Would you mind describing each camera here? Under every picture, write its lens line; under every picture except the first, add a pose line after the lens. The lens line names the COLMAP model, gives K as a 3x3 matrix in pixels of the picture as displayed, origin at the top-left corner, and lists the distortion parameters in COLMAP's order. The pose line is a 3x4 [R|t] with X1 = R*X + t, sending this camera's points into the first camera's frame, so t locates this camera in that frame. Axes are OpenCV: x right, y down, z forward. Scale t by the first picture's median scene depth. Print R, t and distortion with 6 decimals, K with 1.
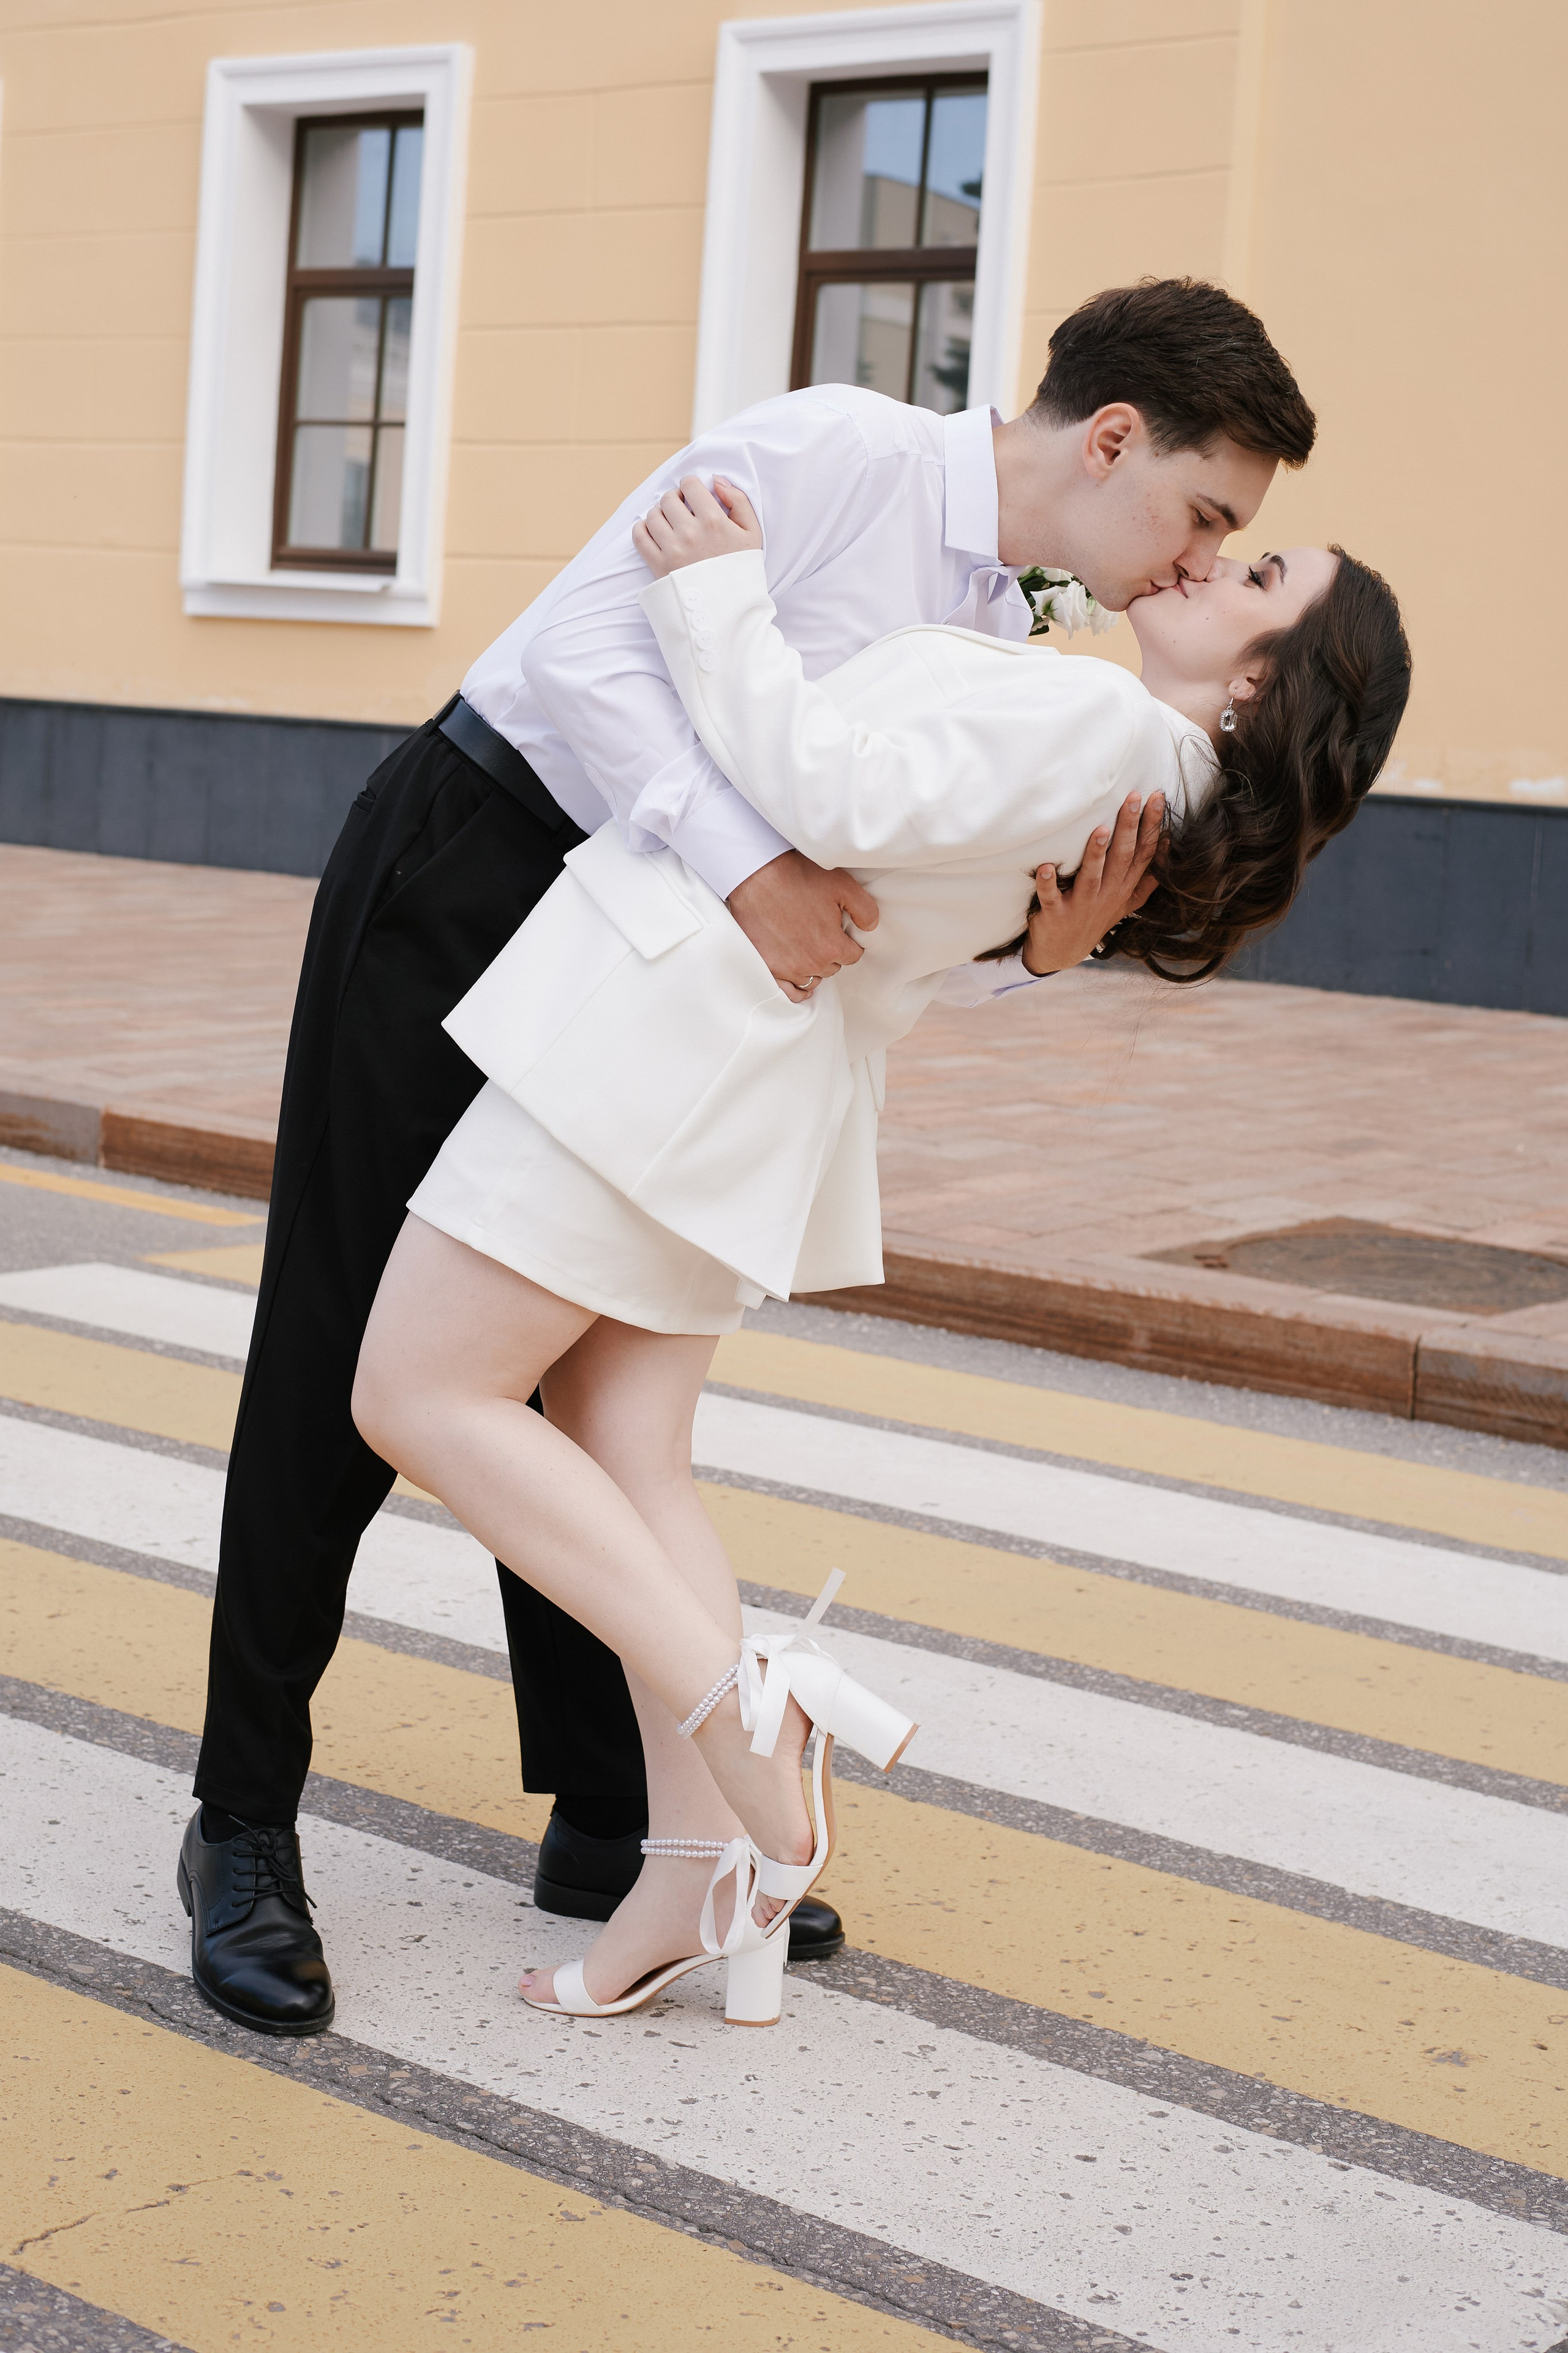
lens RADIAL K [[4060.5, 0, 784.0], [0, 4060.5, 1176.5], [0, 0, 1]] dist [0.021881, -0.362854]
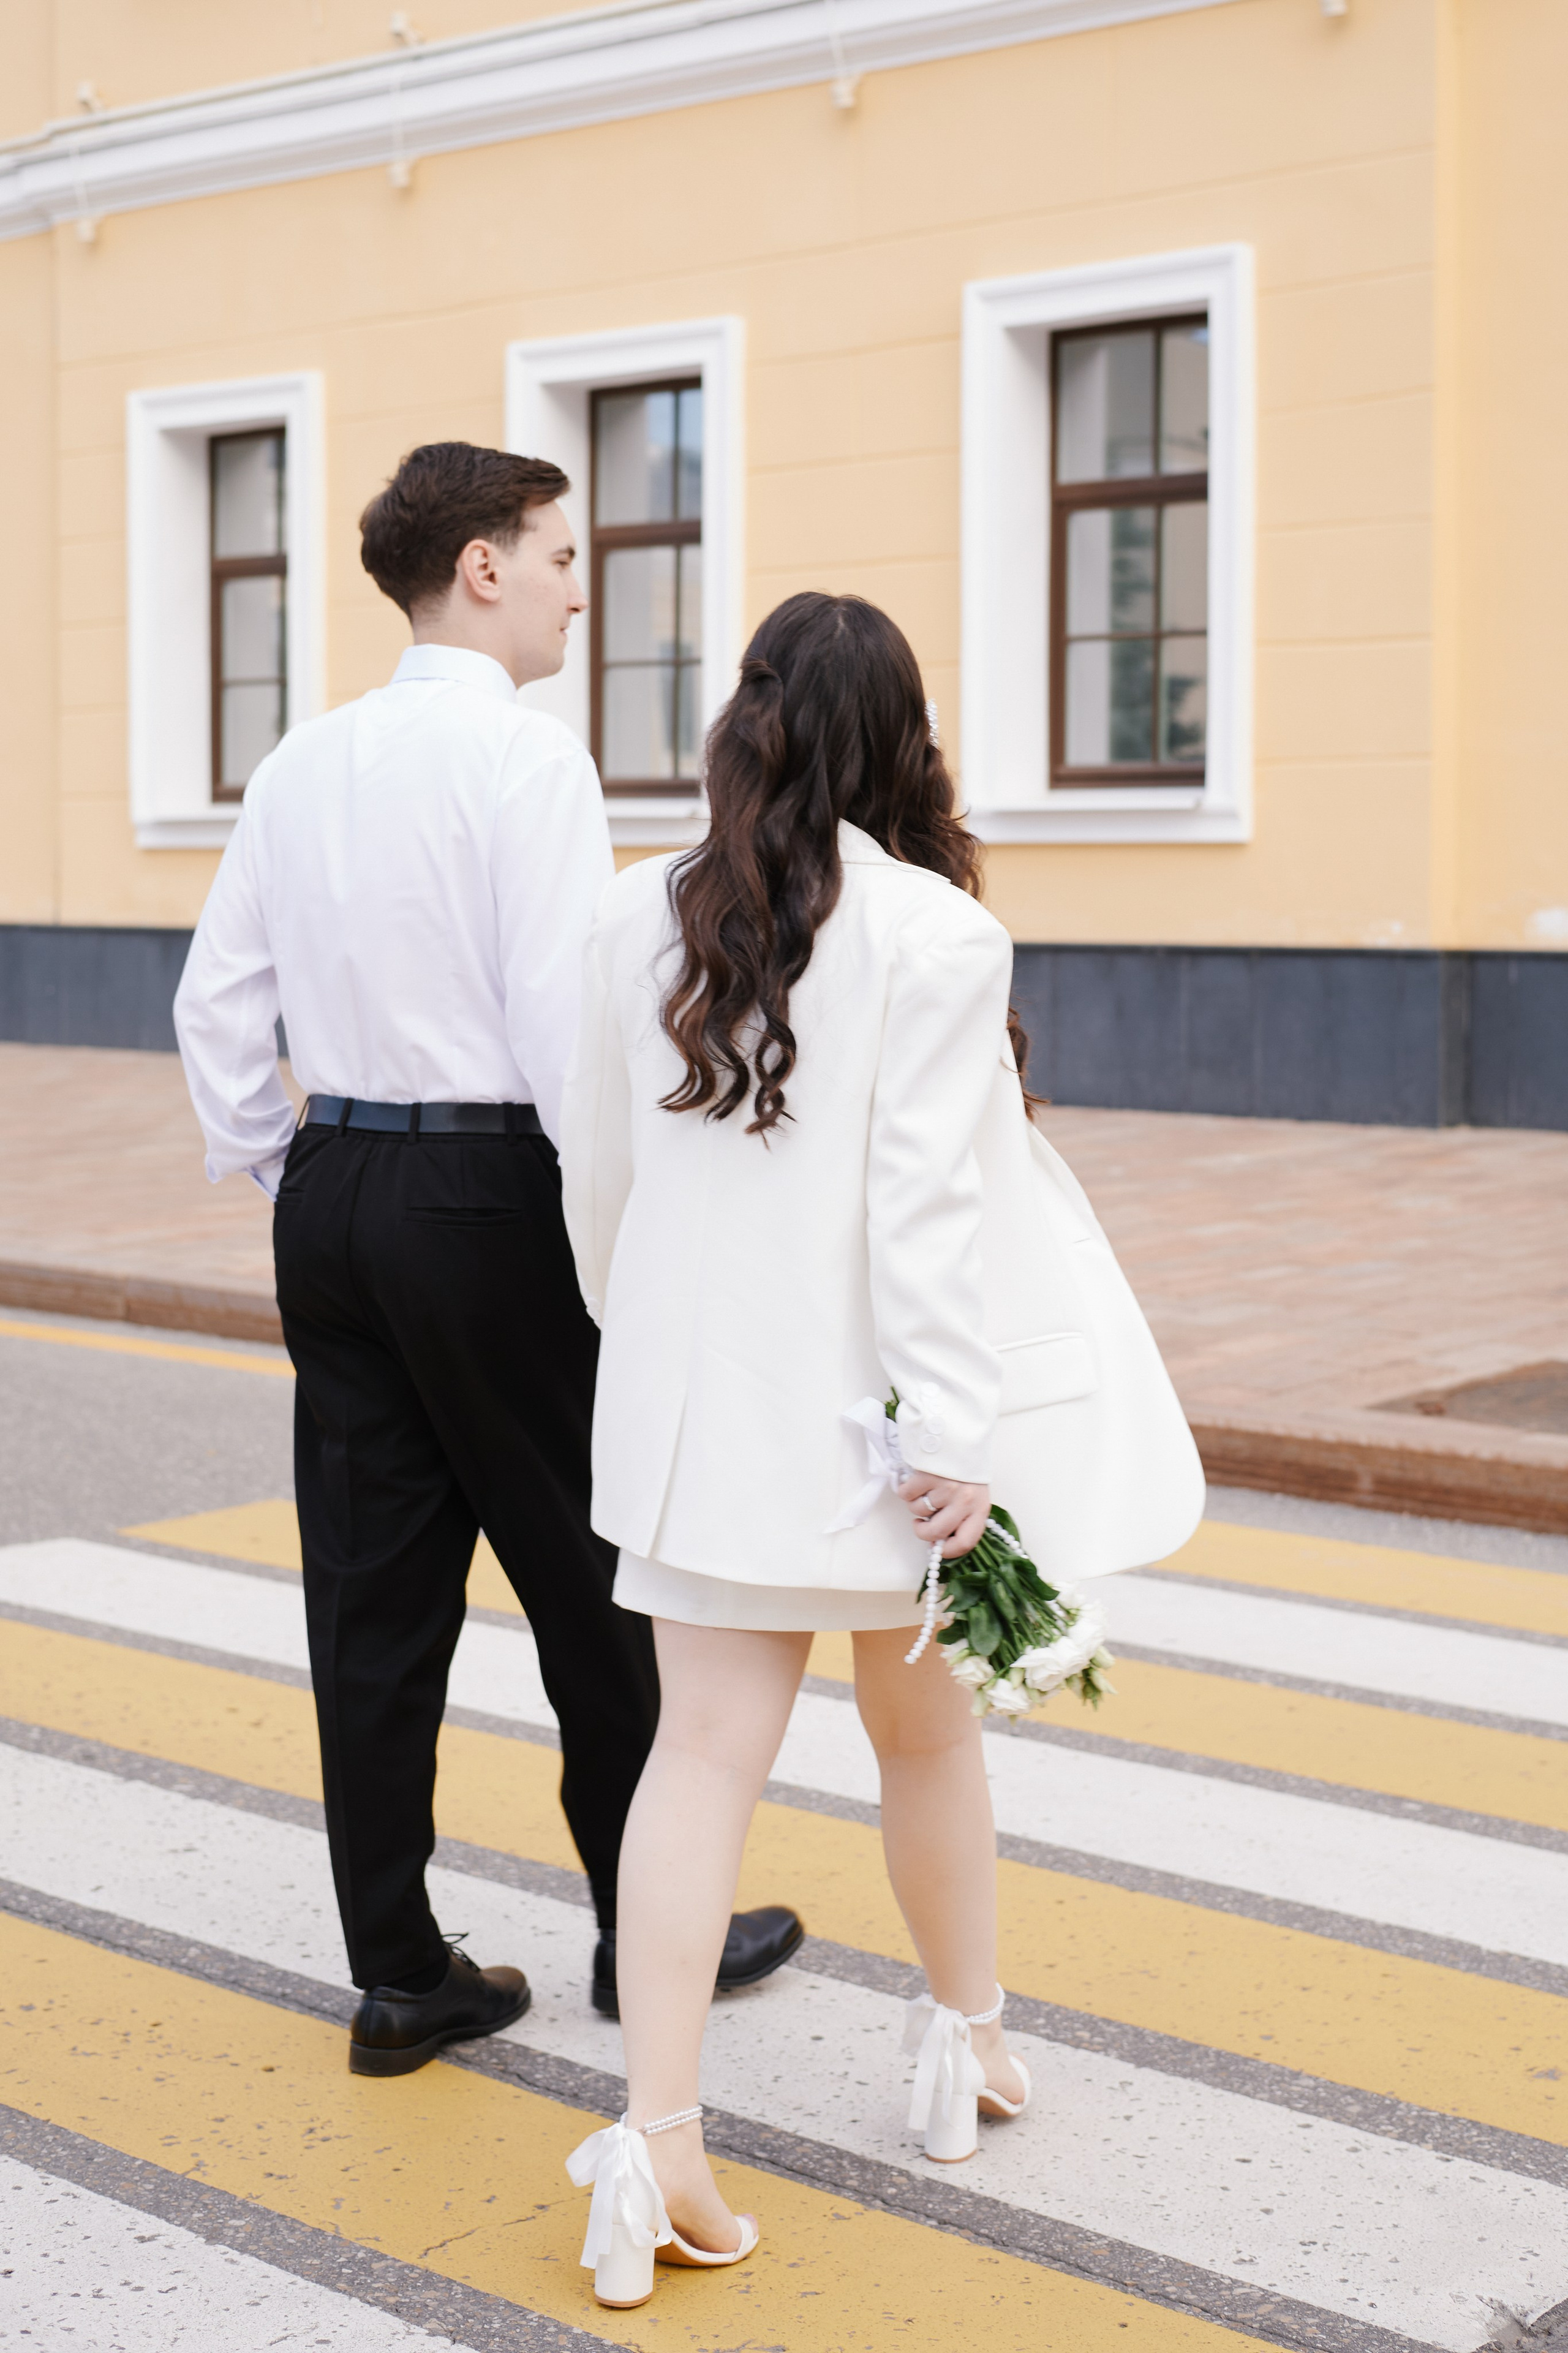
lens RADIAL K [[4060.5, 0, 784.0], [0, 4060.5, 1176.5], [0, 0, 1]] dist [0.021881, -0.362854]
pose [[0.994080, -0.061664, -0.089460, 0.058008], [0.058930, 0.997720, -0.032889, -0.031429], [0.091284, 0.027422, 0.995447, -0.270375]]
